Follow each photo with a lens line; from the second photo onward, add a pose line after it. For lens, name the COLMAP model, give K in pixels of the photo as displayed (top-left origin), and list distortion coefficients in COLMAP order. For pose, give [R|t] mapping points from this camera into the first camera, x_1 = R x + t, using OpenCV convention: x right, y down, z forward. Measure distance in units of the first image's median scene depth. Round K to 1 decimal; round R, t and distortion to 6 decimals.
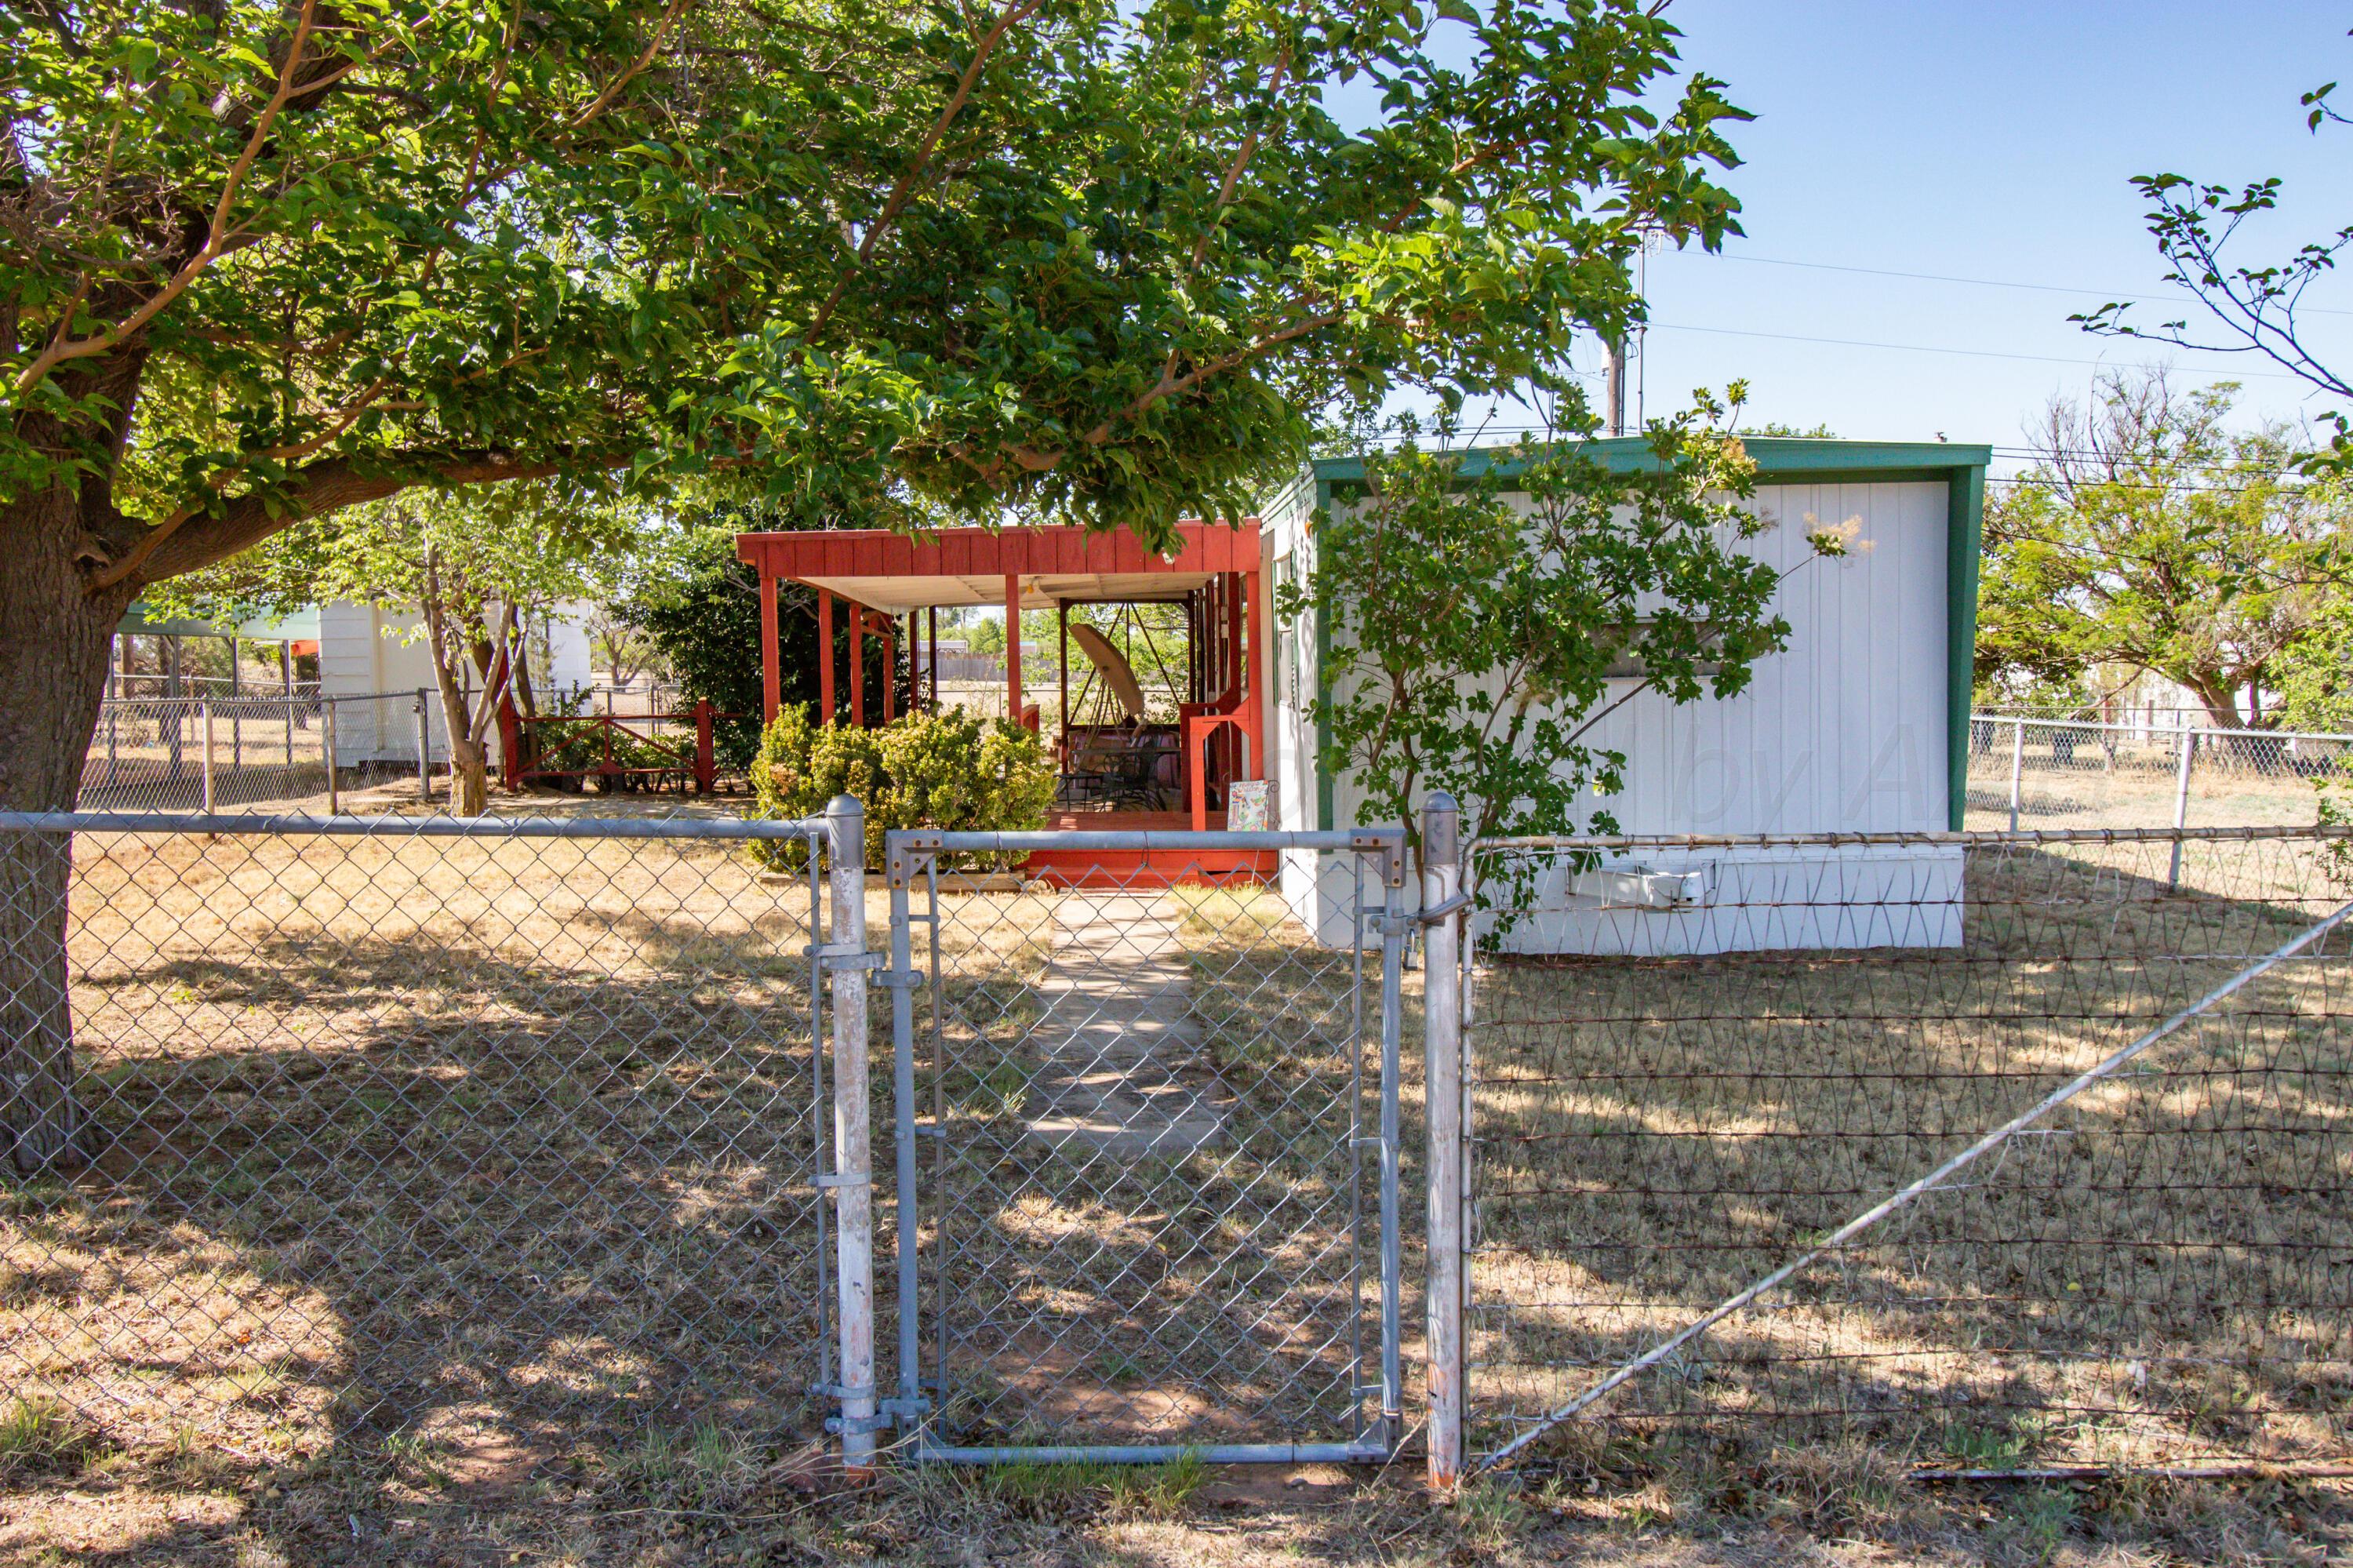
lens RADIAL K [[1904.7, 0, 1176.5], [0, 1904.7, 784.0], [0, 0, 1]] dist [0.042845, -0.002253]
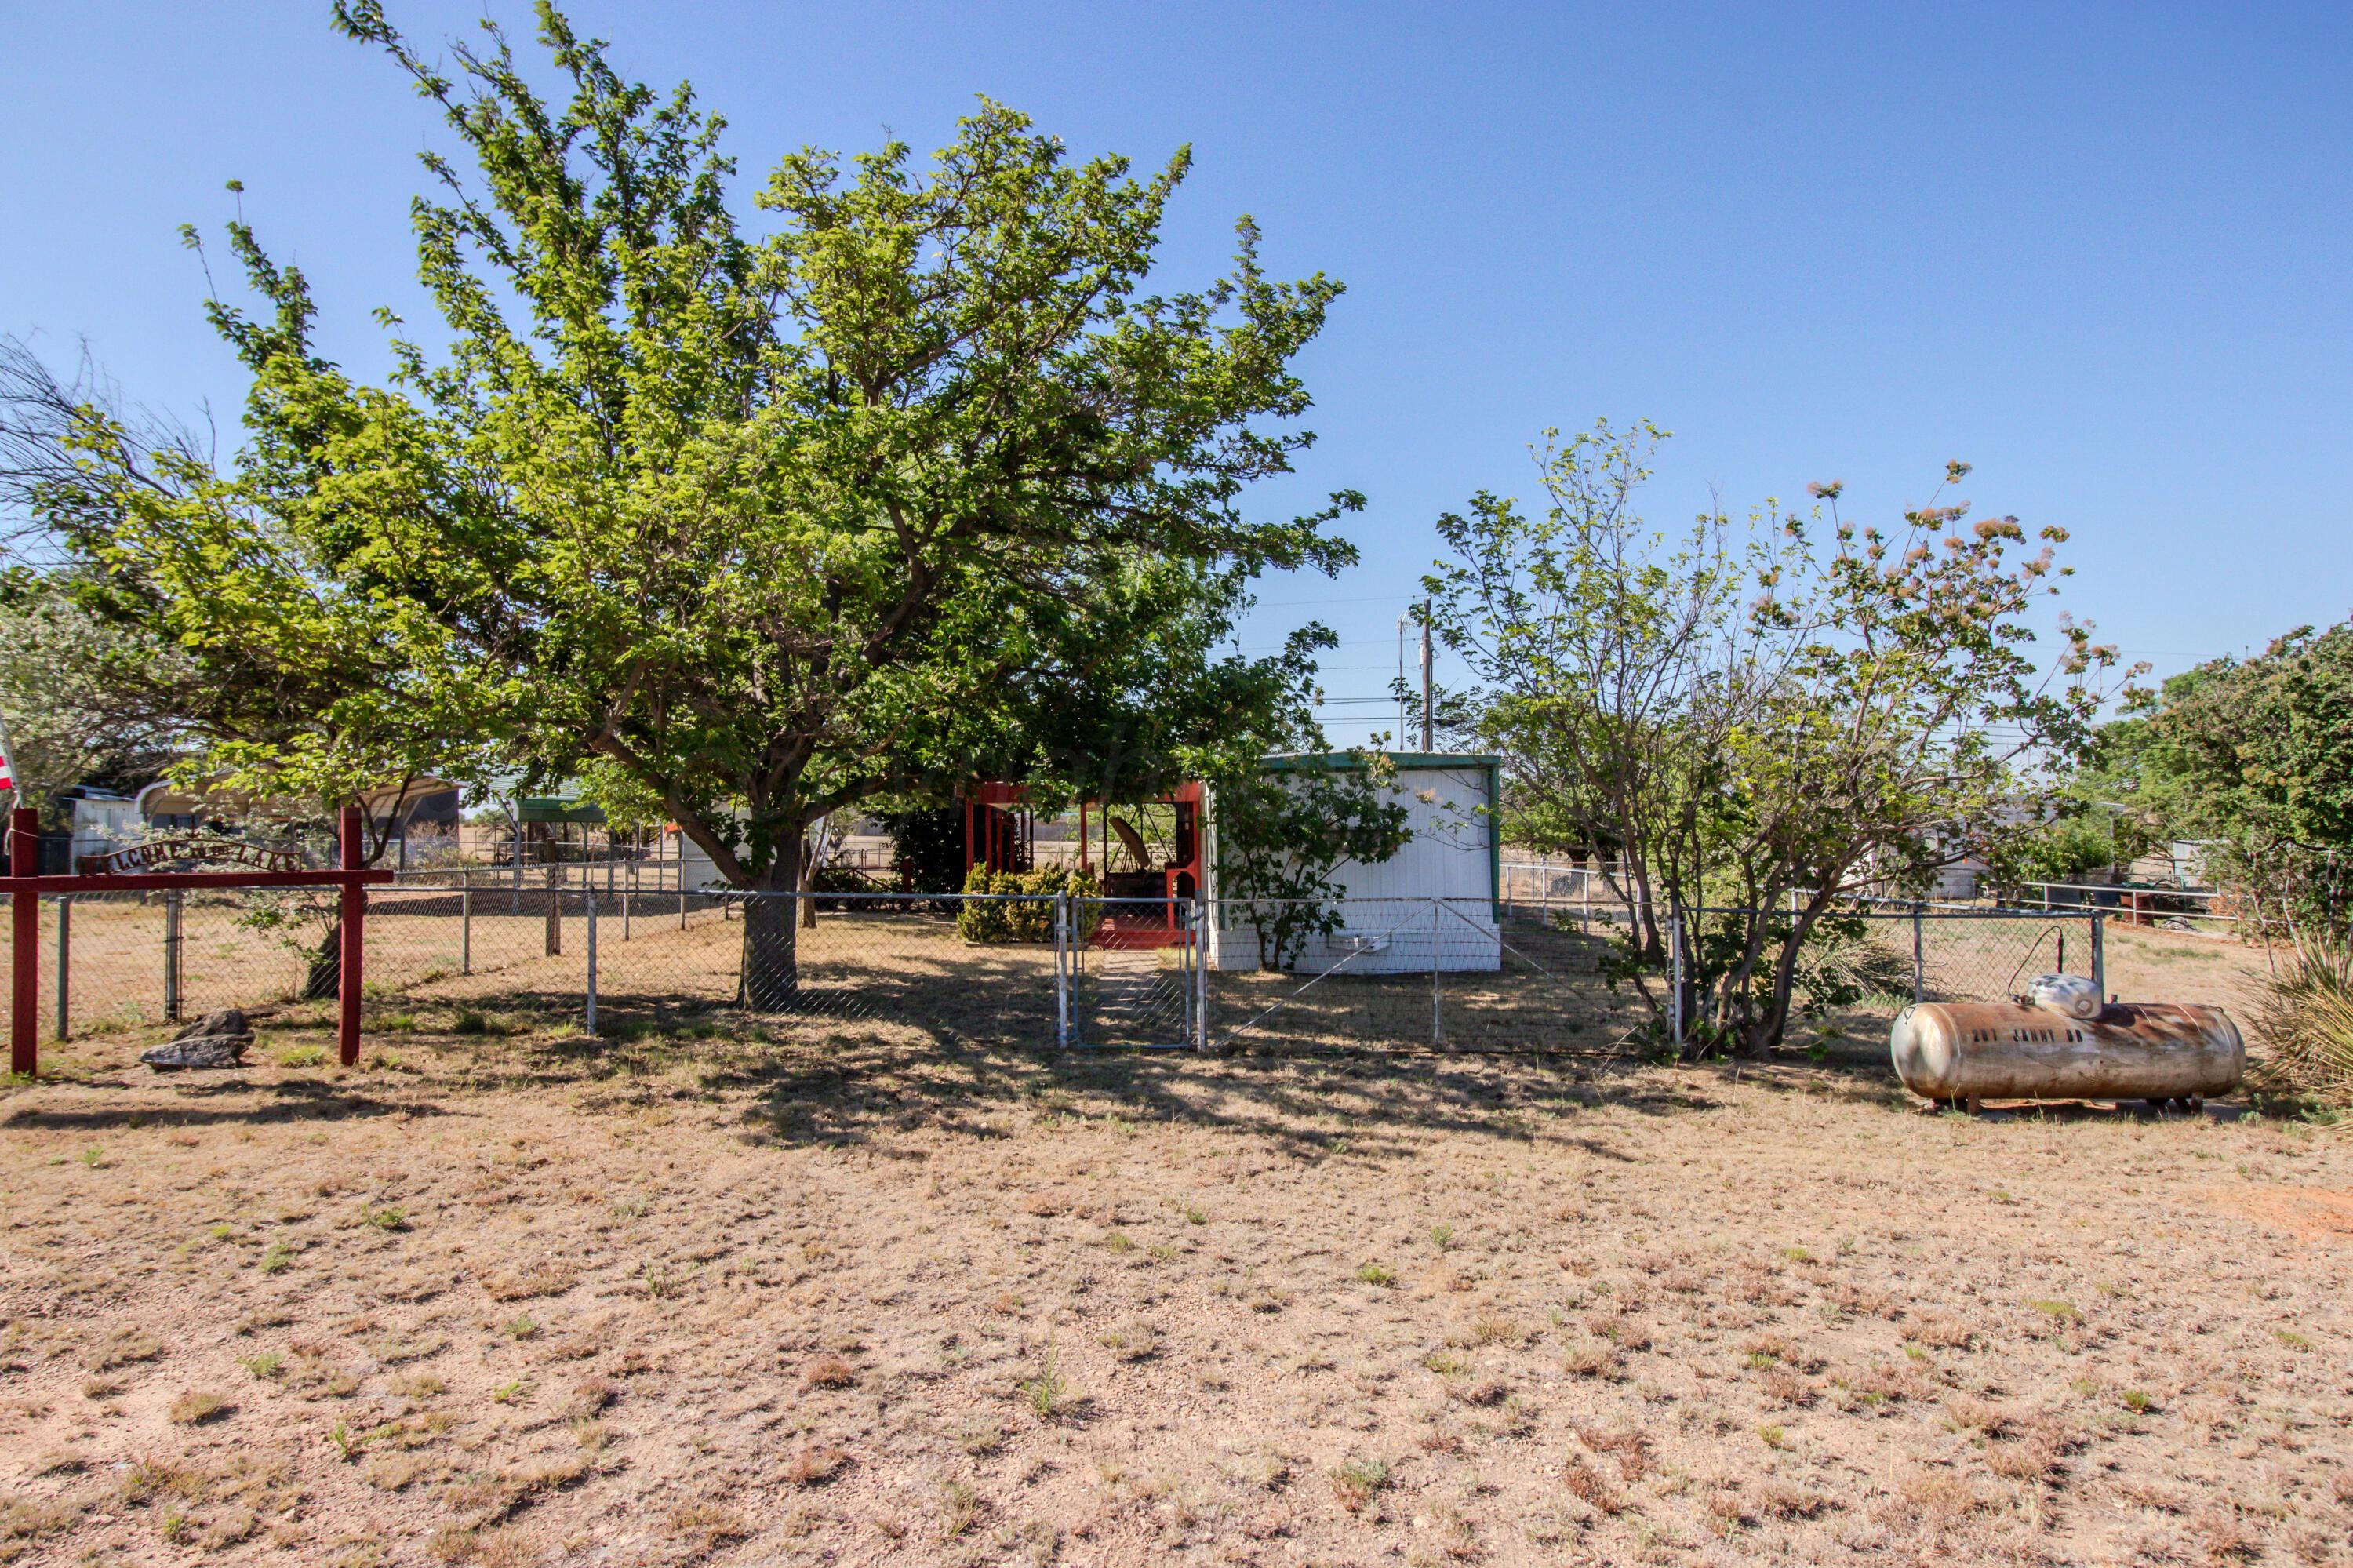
lens RADIAL K [[1445.0, 0, 1176.5], [0, 1445.0, 784.0], [0, 0, 1]] dist [0.005446, 0.000316]
pose [[0.999976, 0.001436, -0.006807, 0.029874], [-0.002055, 0.995777, -0.091777, 0.018561], [0.006647, 0.091789, 0.995756, -0.625583]]
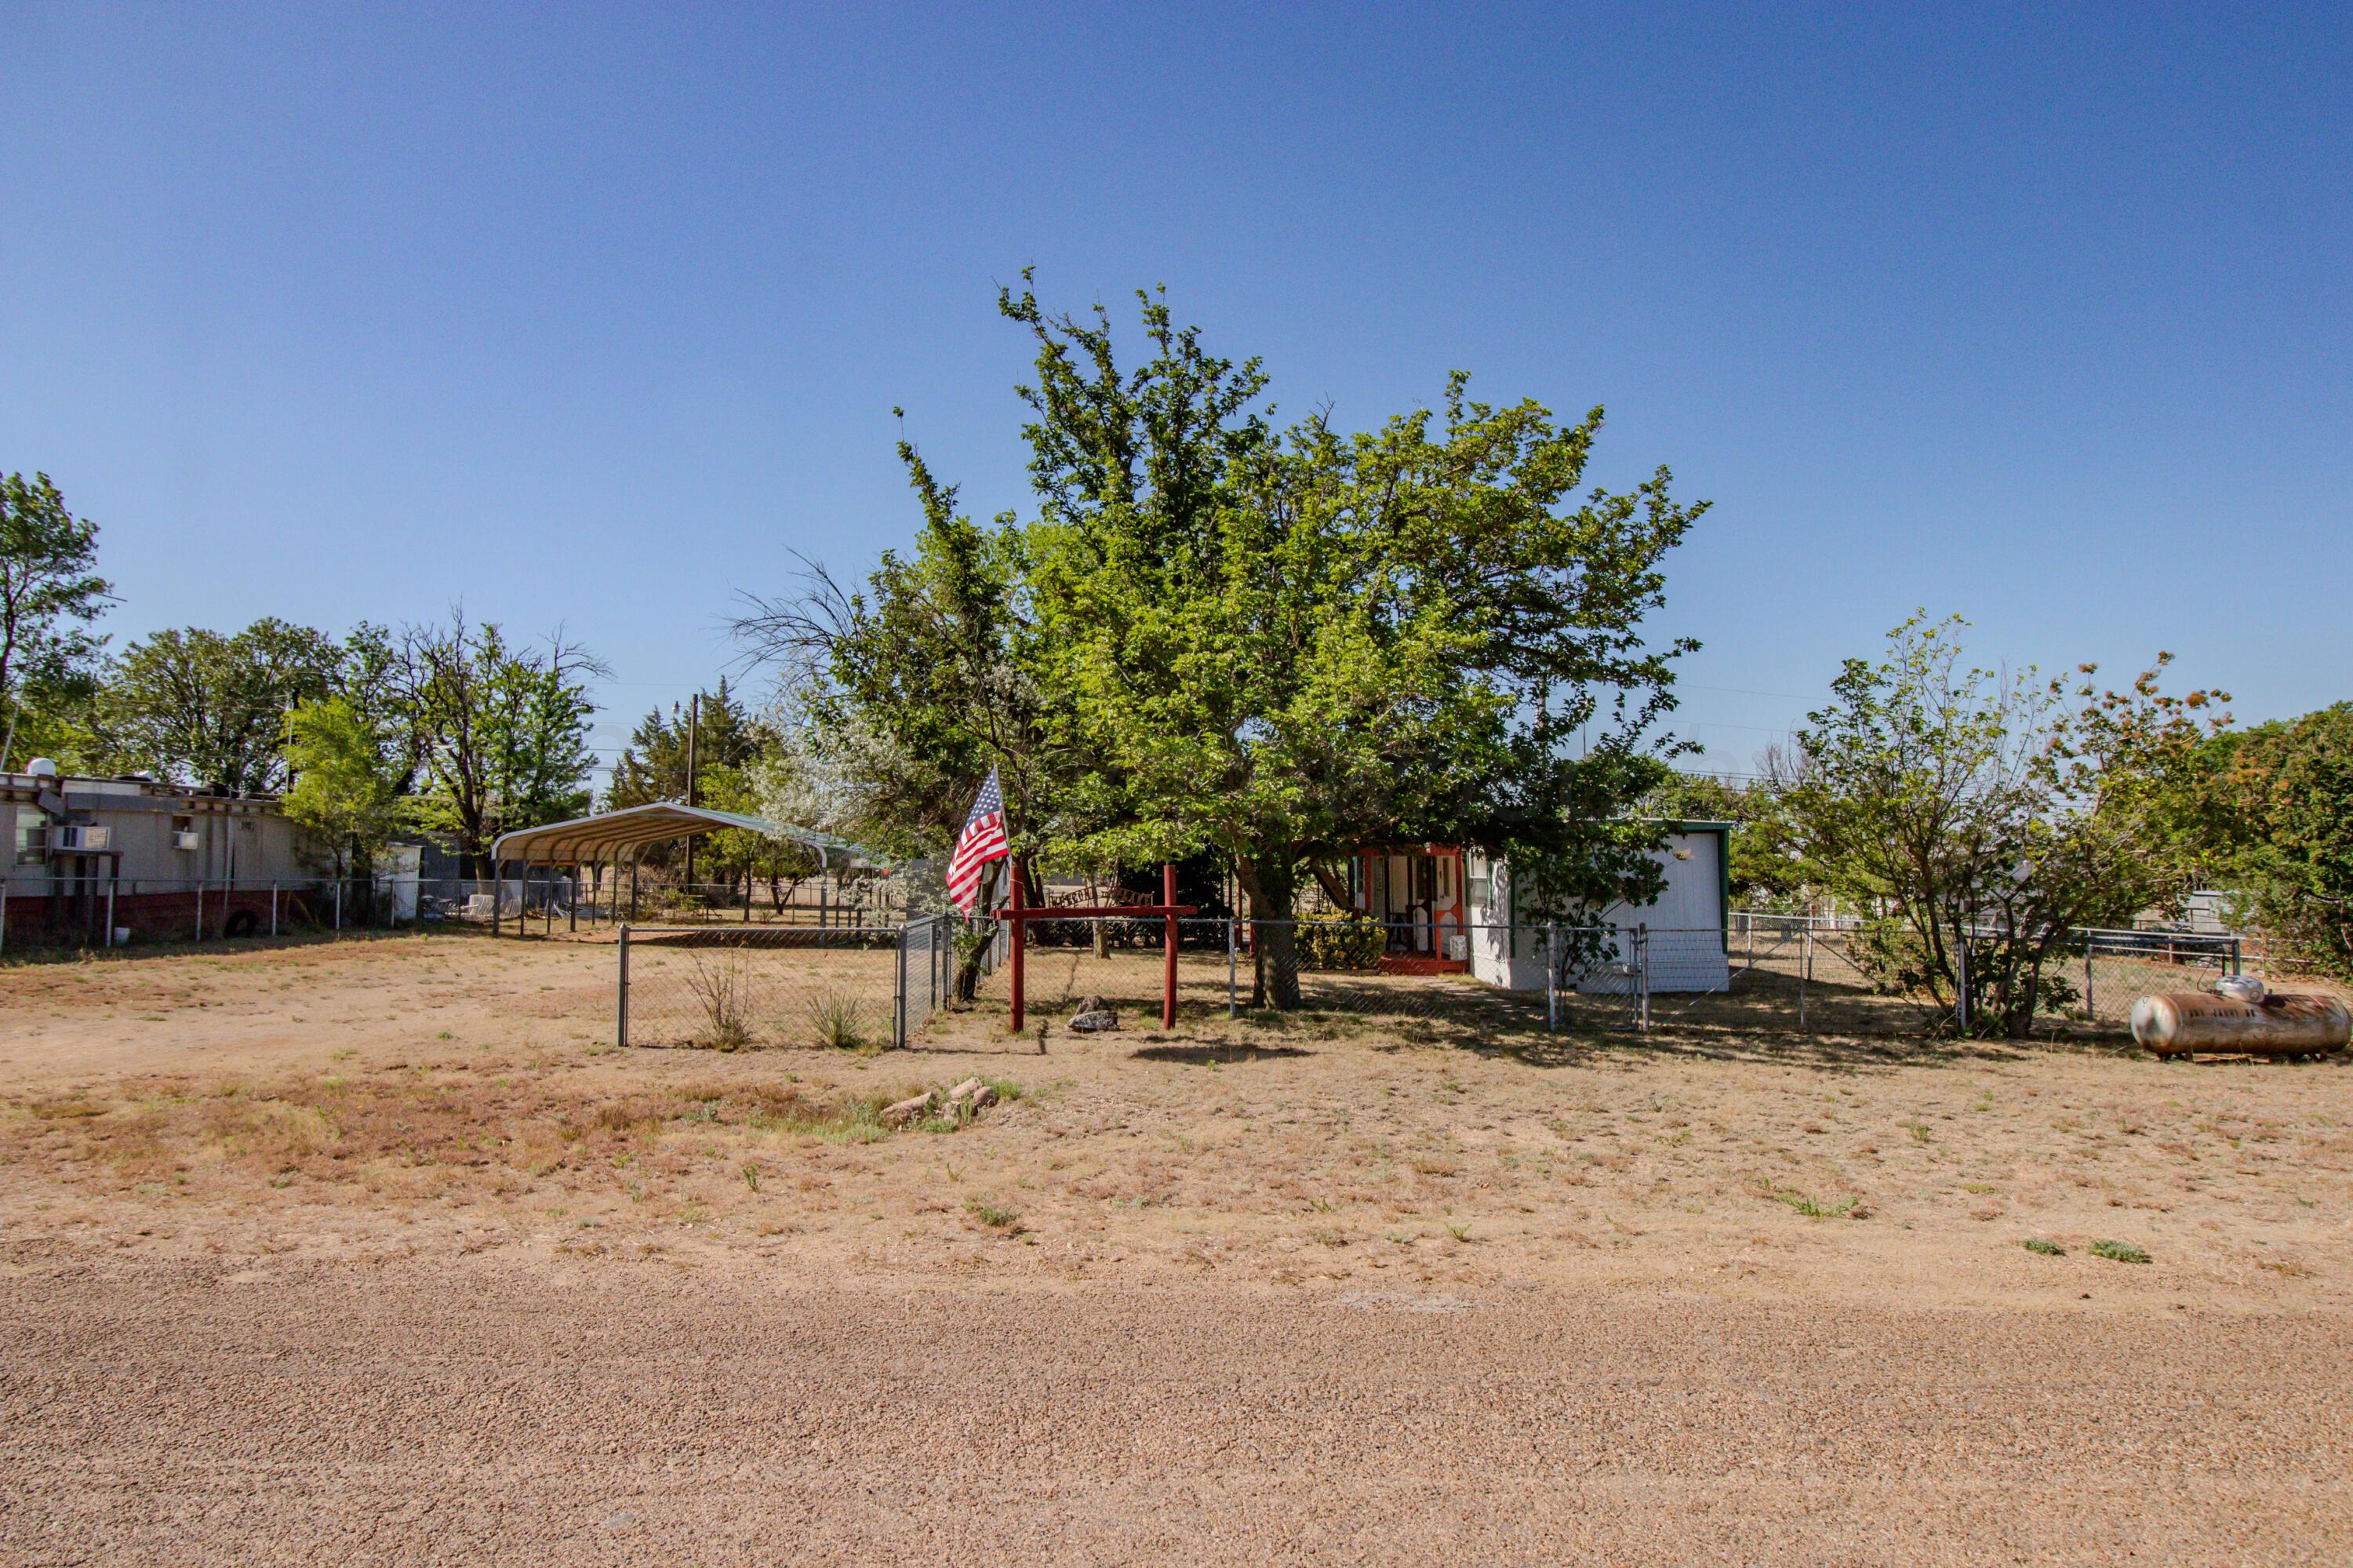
lens RADIAL K [[1511.6, 0, 1145.3], [0, 1511.6, 783.6], [0, 0, 1]] dist [-0.003353, -0.002046]
pose [[0.999797, 0.008958, 0.018034, -0.441605], [-0.006731, 0.992757, -0.119950, 0.044534], [-0.018978, 0.119804, 0.992616, -1.103382]]
